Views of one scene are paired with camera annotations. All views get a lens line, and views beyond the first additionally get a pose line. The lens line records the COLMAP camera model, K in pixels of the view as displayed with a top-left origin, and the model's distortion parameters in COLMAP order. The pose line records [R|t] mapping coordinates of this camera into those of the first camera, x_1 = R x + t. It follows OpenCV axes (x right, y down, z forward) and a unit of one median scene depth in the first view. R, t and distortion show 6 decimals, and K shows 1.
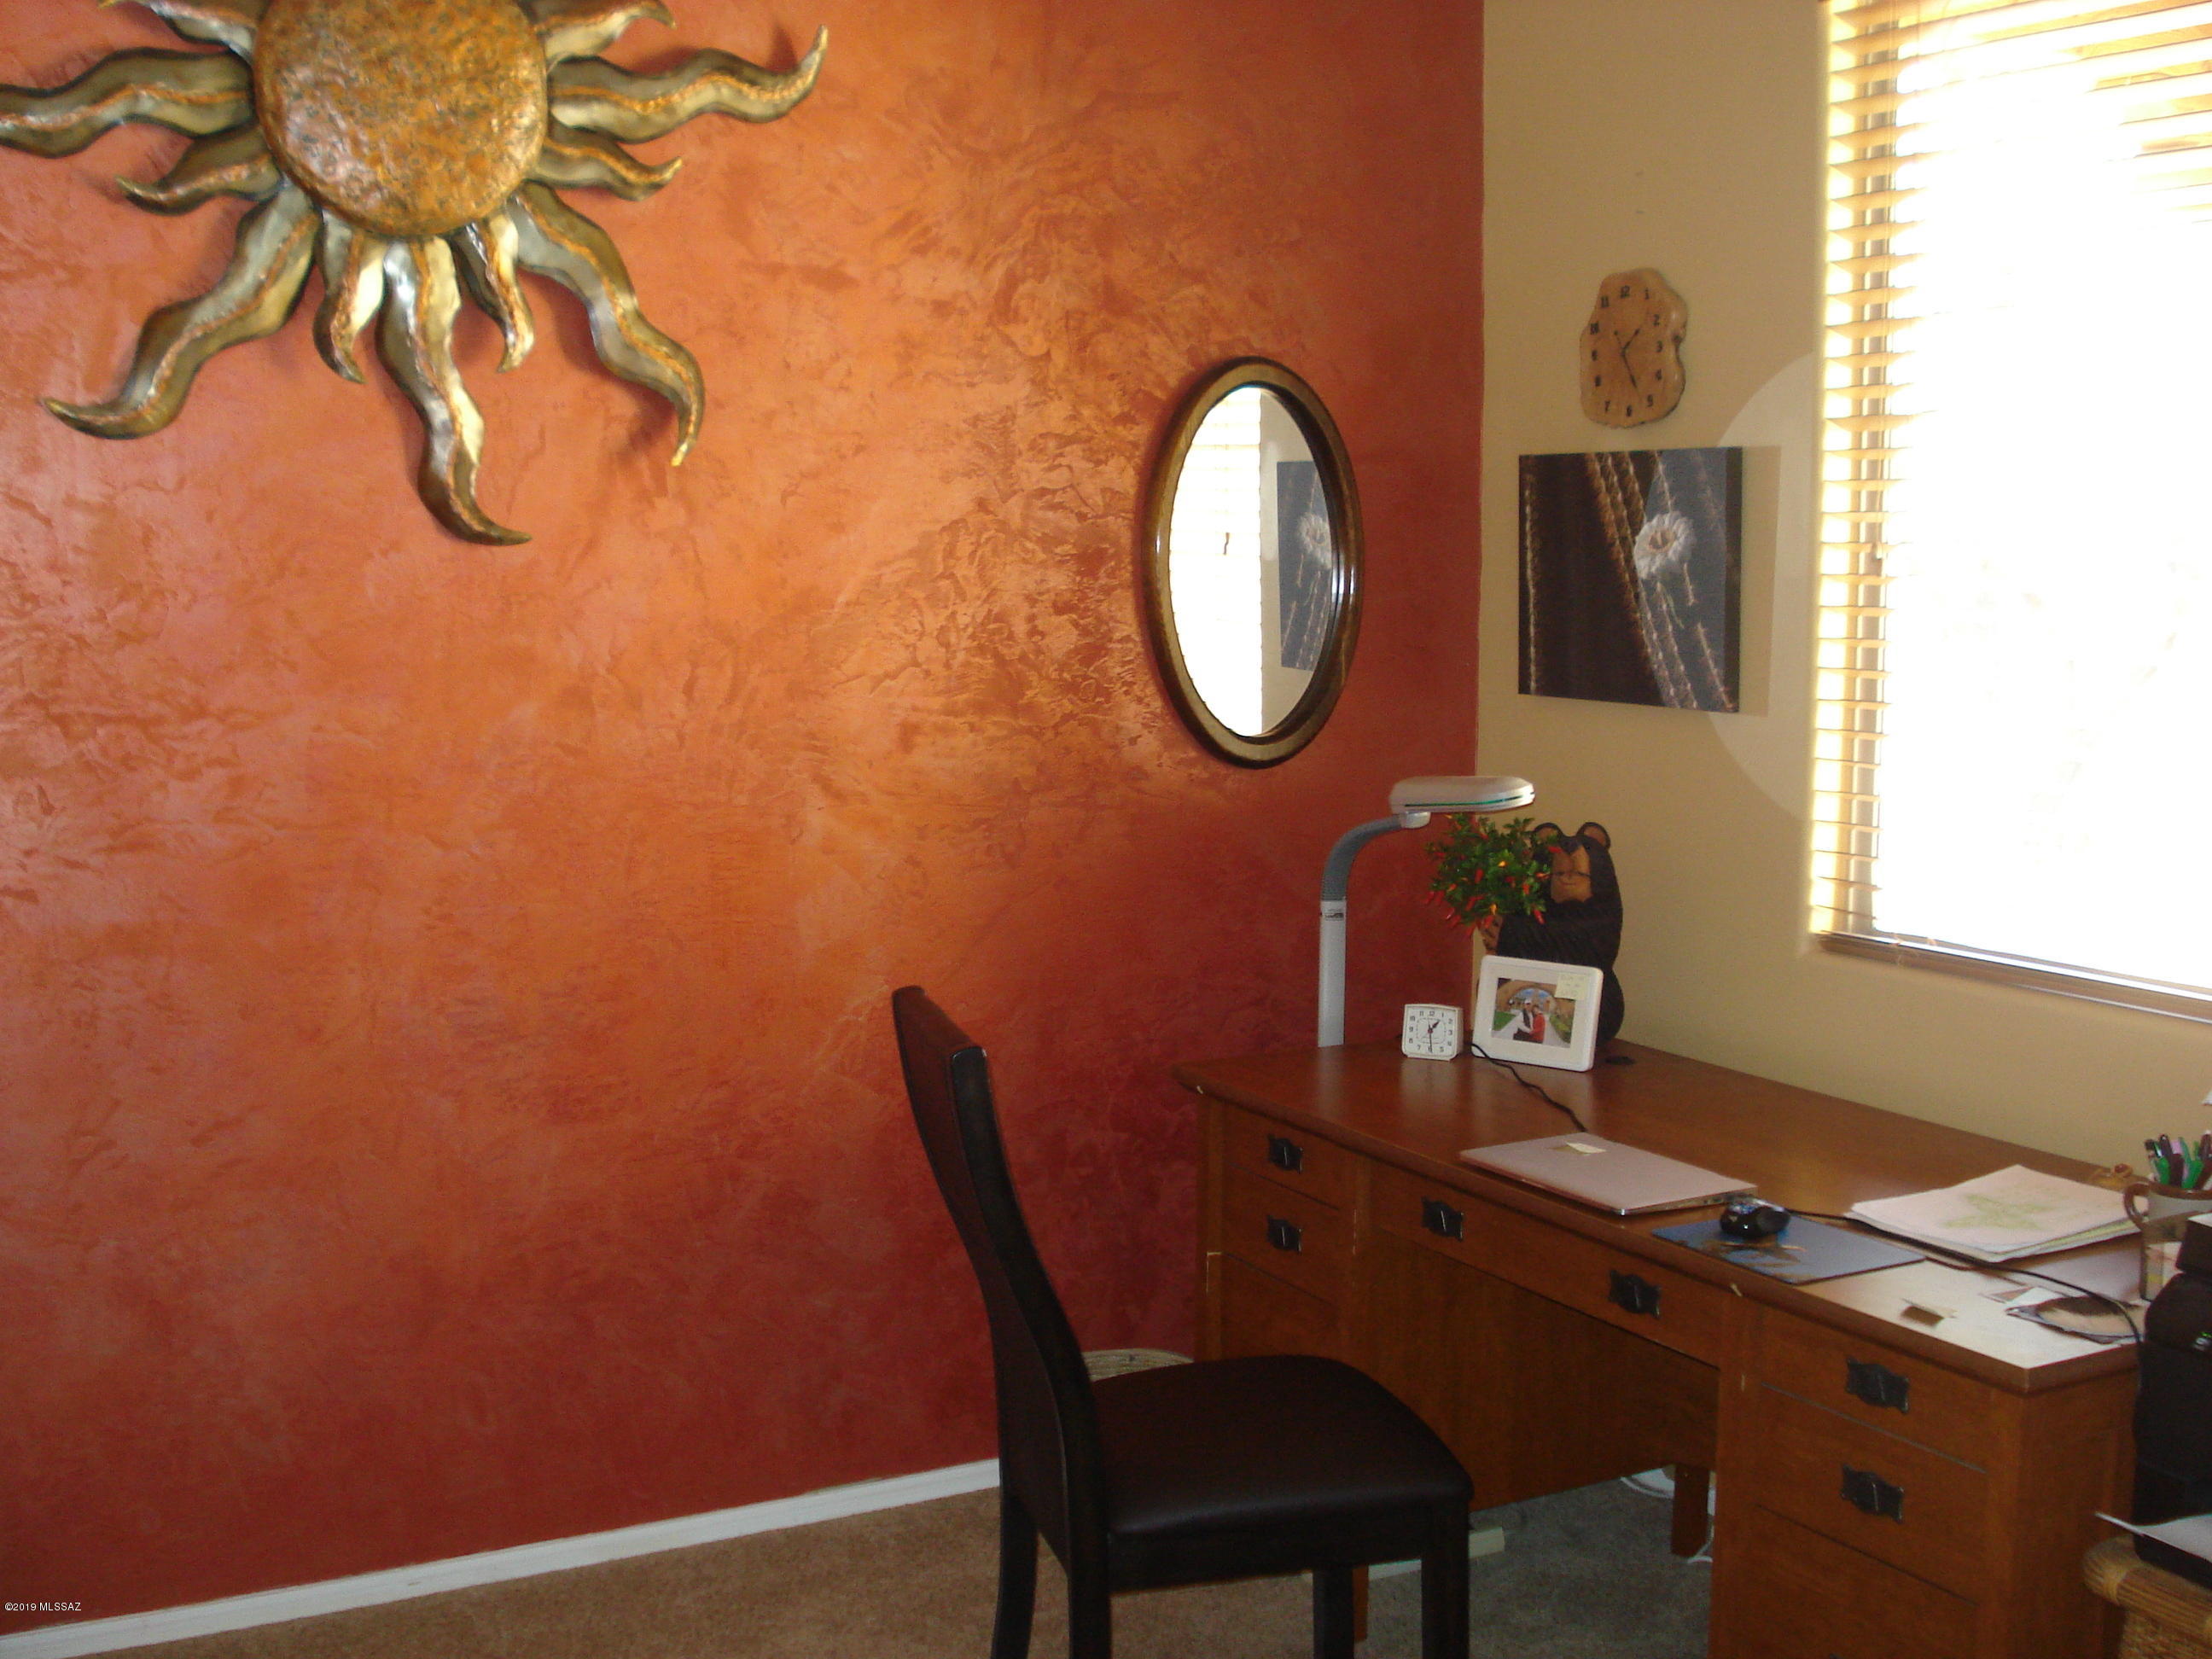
lens RADIAL K [[2493.5, 0, 1118.7], [0, 2493.5, 835.0], [0, 0, 1]] dist [-0.099076, 0.000000]
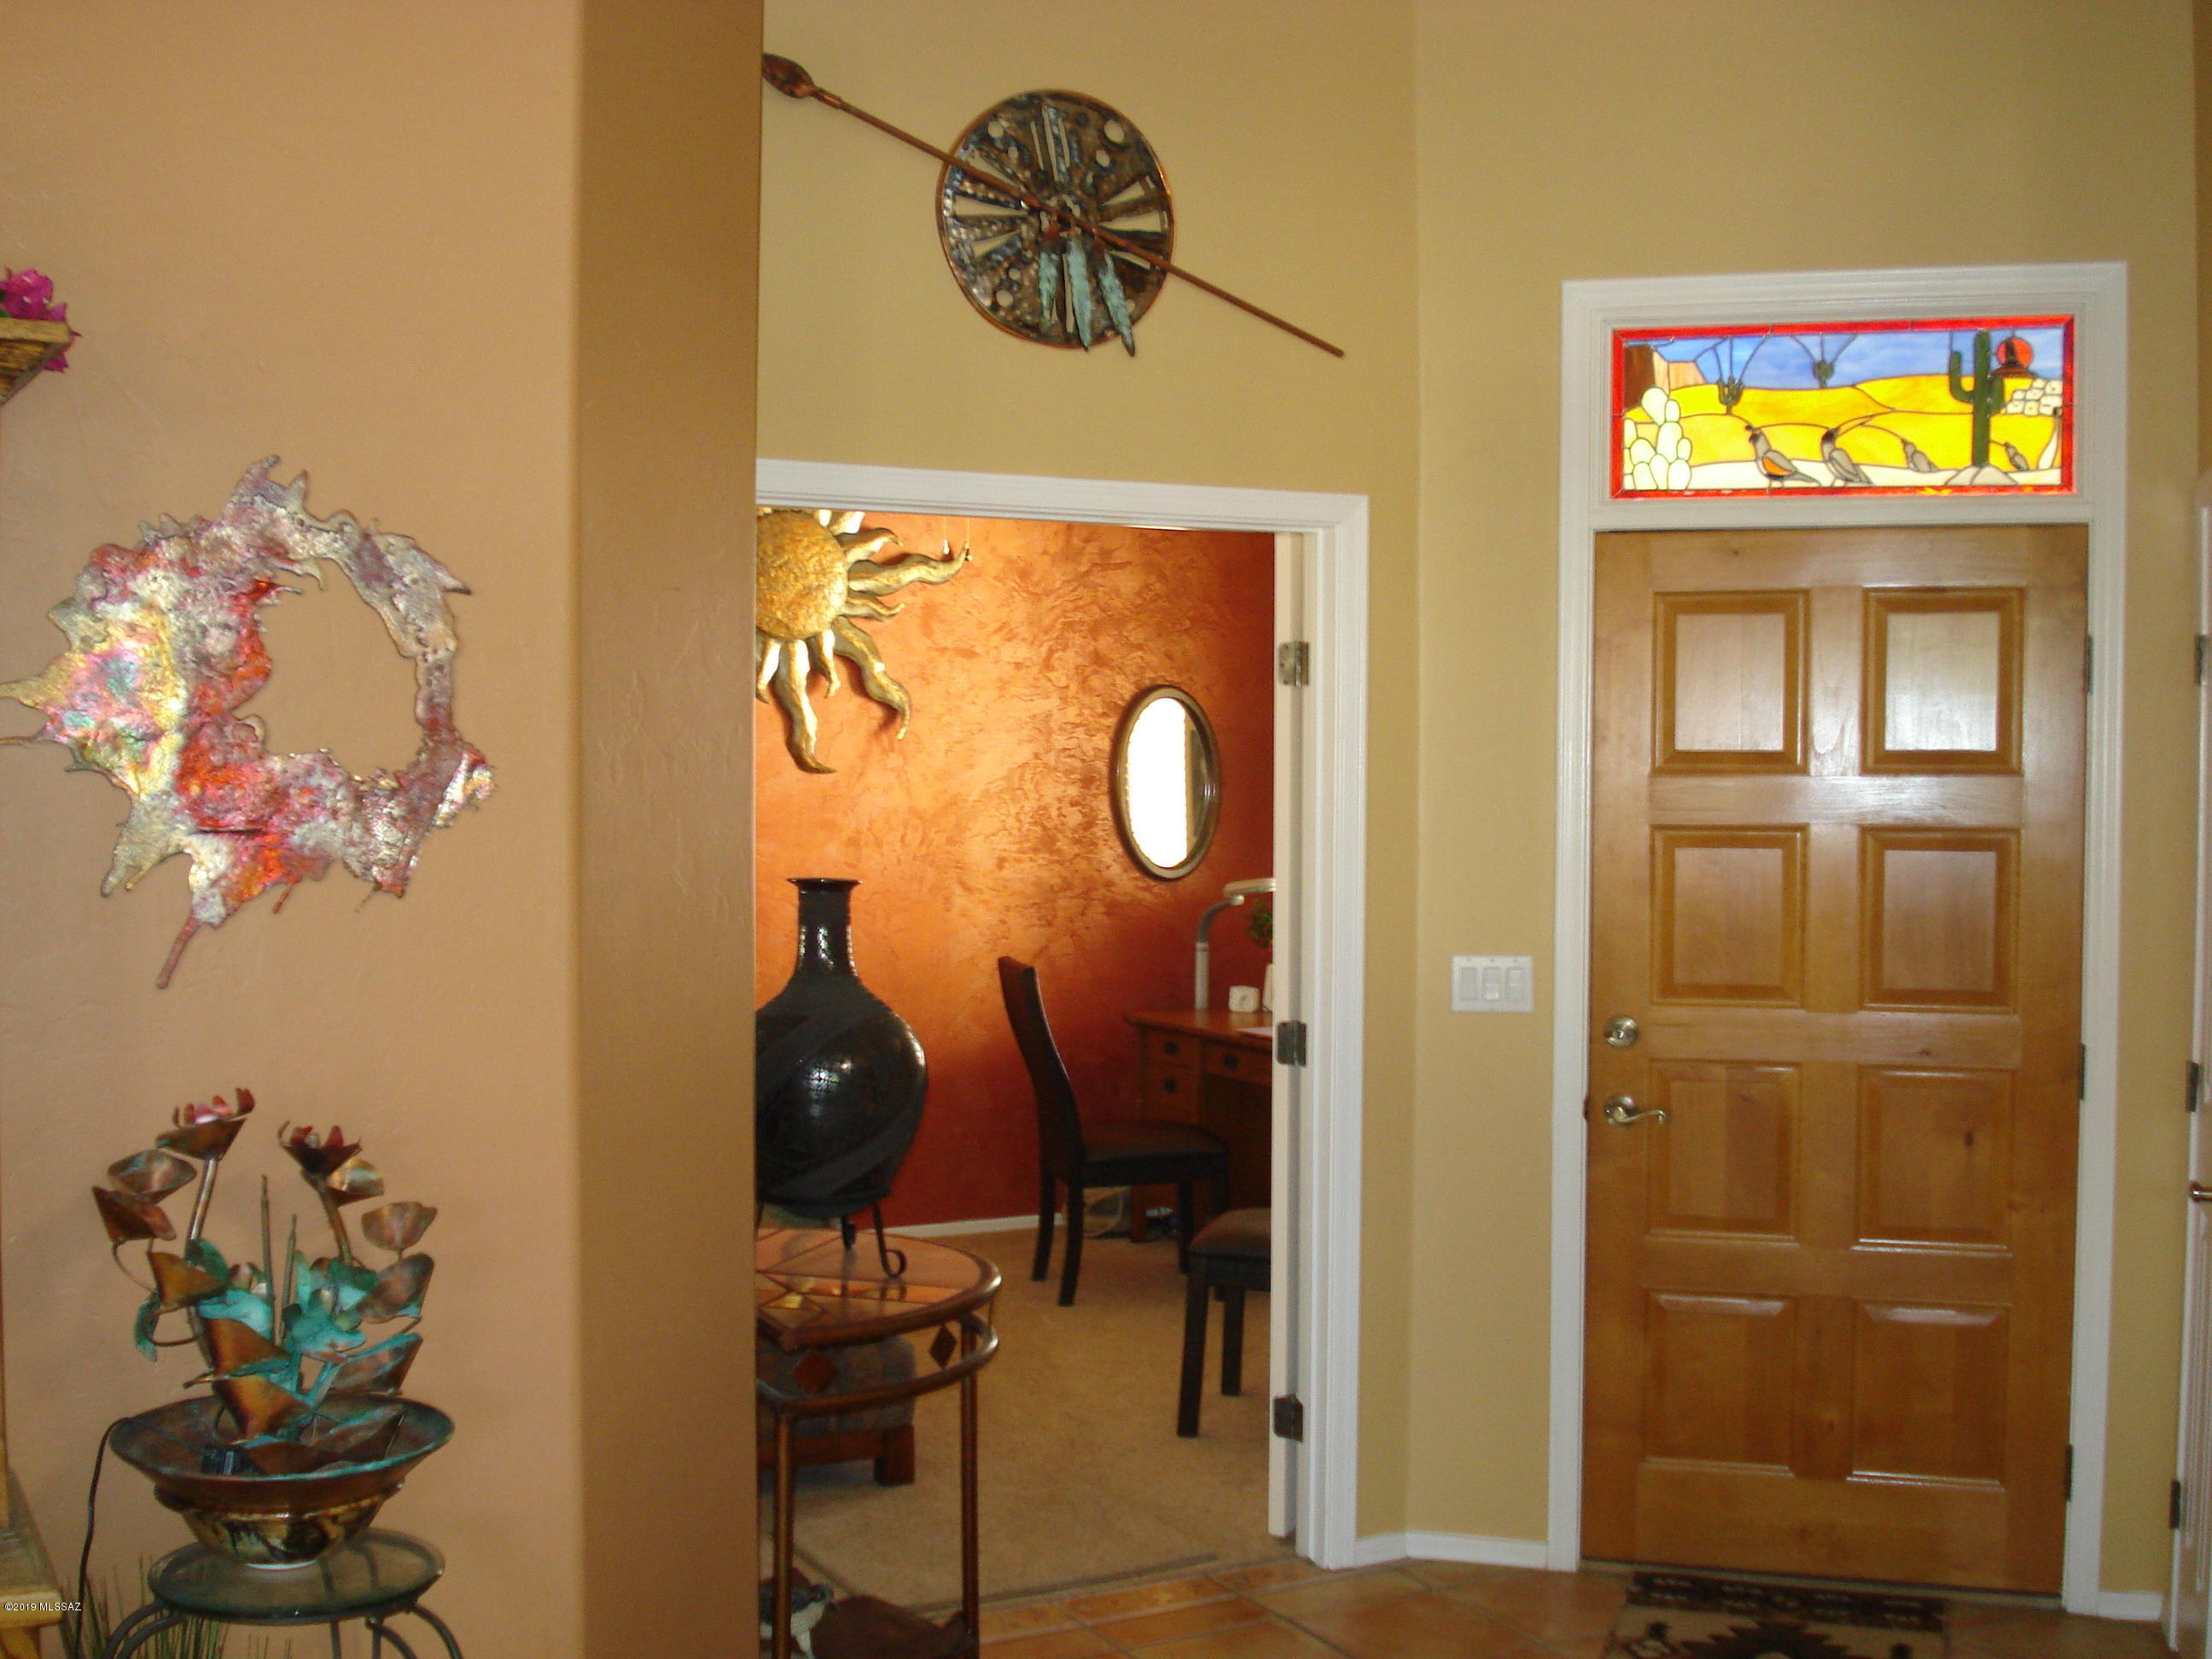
lens RADIAL K [[2493.5, 0, 1103.0], [0, 2493.5, 827.6], [0, 0, 1]] dist [-0.099076, 0.000000]
pose [[0.999508, 0.001910, -0.031296, 0.071350], [-0.004805, 0.995683, -0.092698, 0.131074], [0.030984, 0.092803, 0.995202, -1.157394]]
